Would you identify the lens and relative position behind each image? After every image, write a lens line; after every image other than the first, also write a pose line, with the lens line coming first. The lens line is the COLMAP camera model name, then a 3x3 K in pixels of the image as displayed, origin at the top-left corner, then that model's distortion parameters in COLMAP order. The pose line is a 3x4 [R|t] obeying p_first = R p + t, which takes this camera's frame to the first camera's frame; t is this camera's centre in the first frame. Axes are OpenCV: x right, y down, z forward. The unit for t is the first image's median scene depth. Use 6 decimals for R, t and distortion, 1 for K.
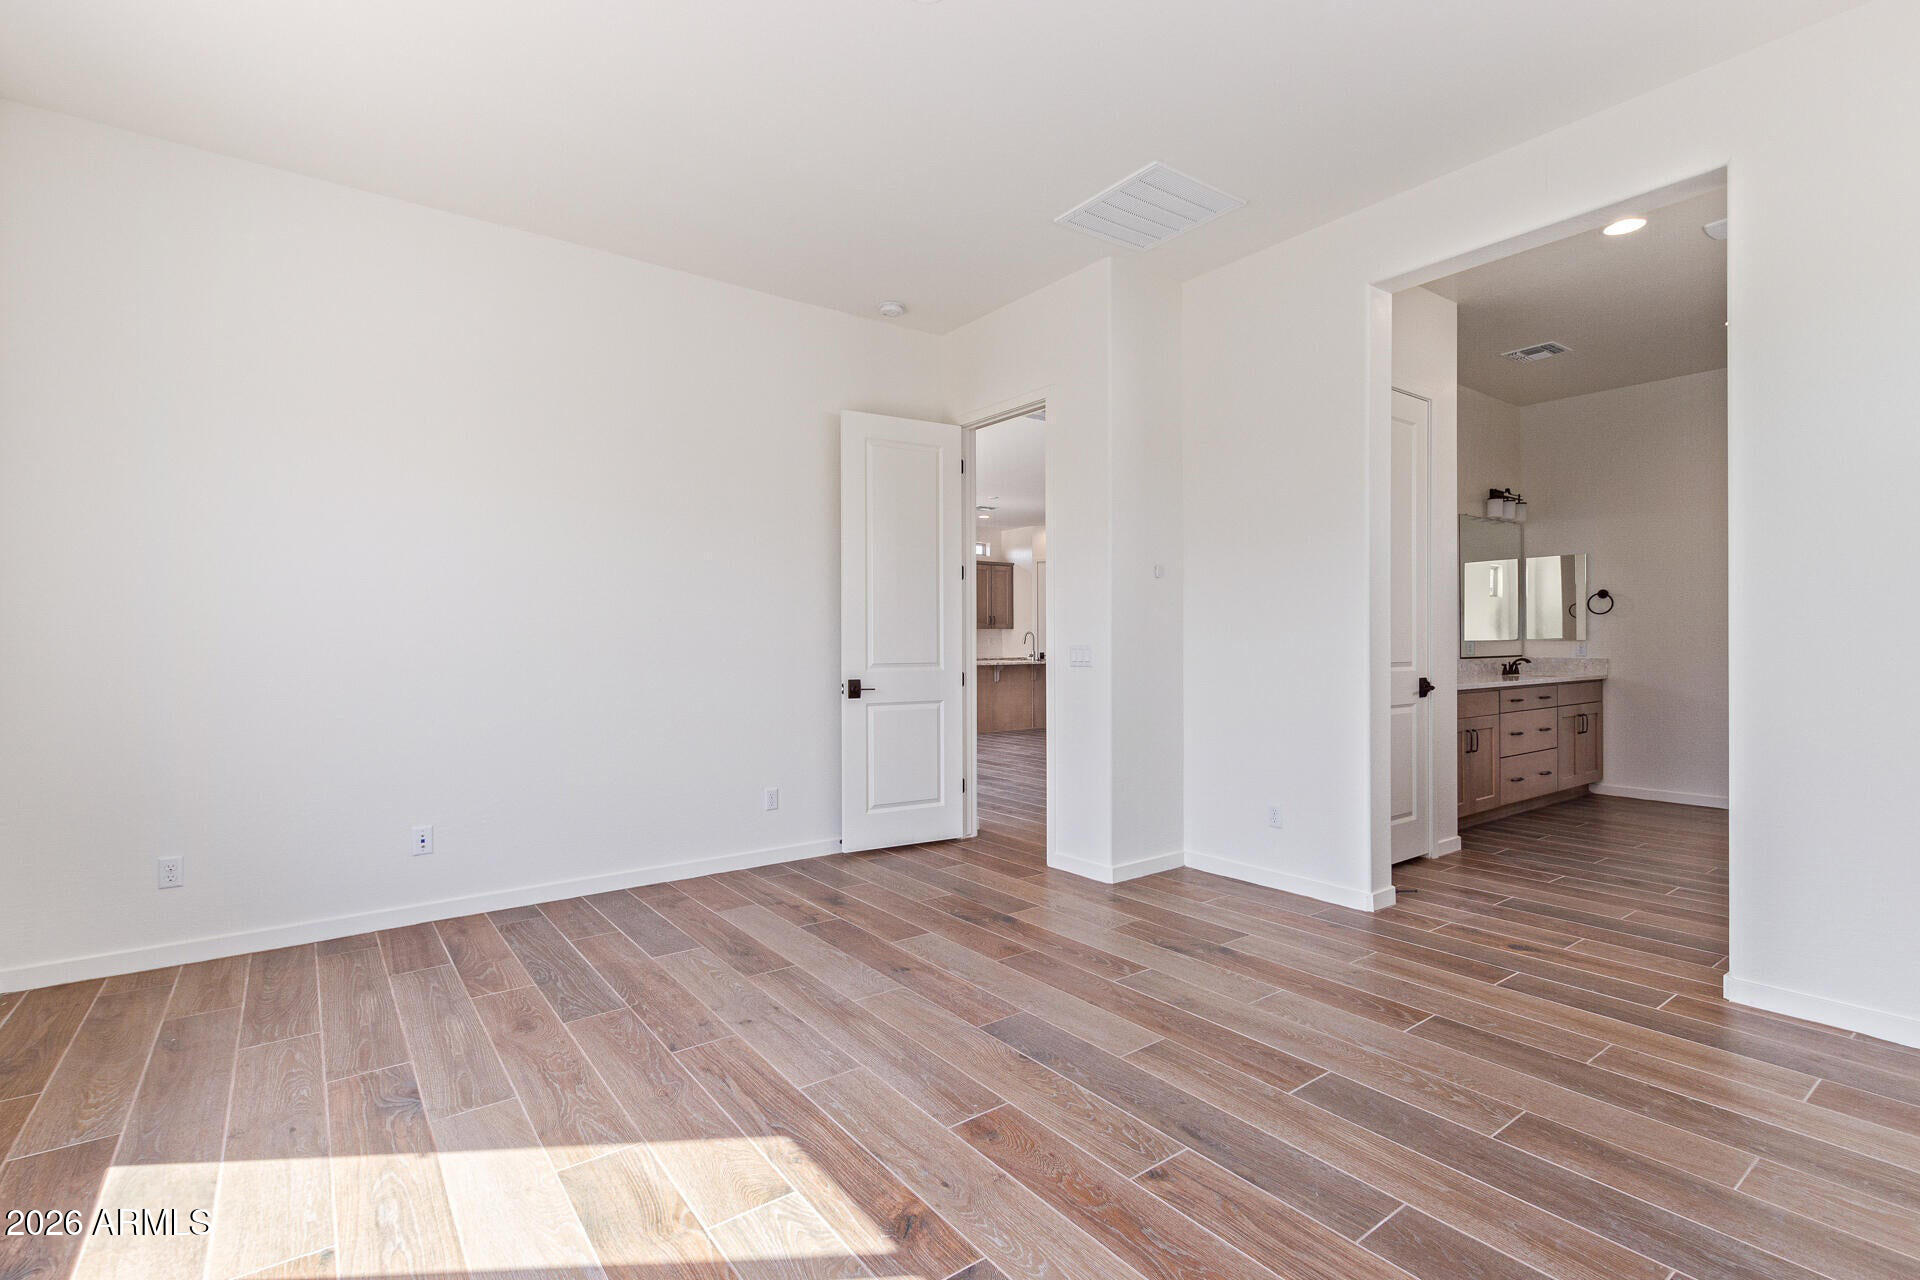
lens RADIAL K [[881.8, 0, 950.8], [0, 881.8, 644.2], [0, 0, 1]] dist [0.009217, -0.000600]
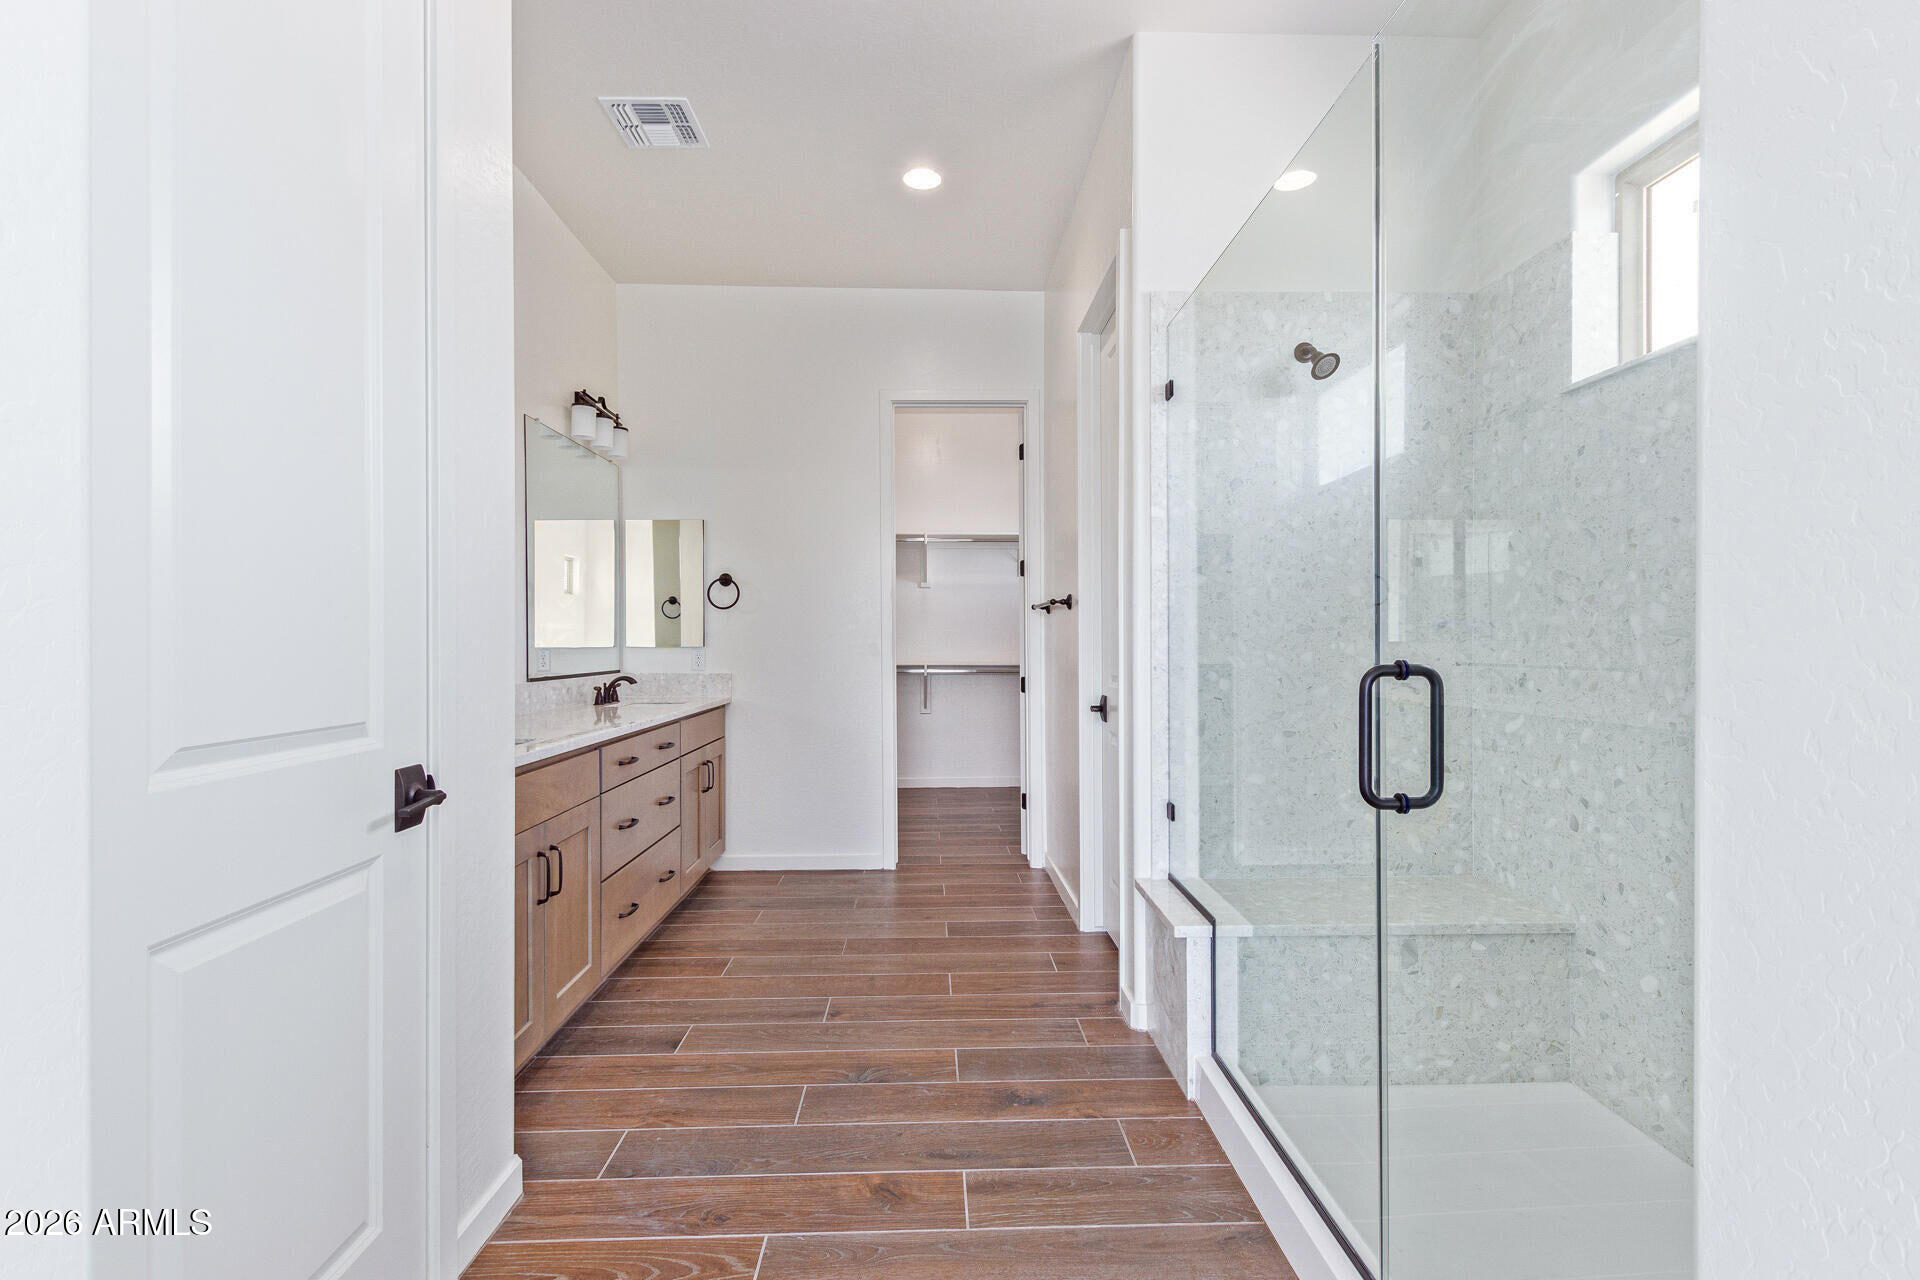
lens RADIAL K [[881.8, 0, 950.8], [0, 881.8, 644.2], [0, 0, 1]] dist [0.009217, -0.000600]
pose [[0.568806, 0.002078, 0.822469, 0.273075], [0.002967, 0.999985, -0.004579, -0.003158], [-0.822467, 0.005044, 0.568791, 0.468992]]
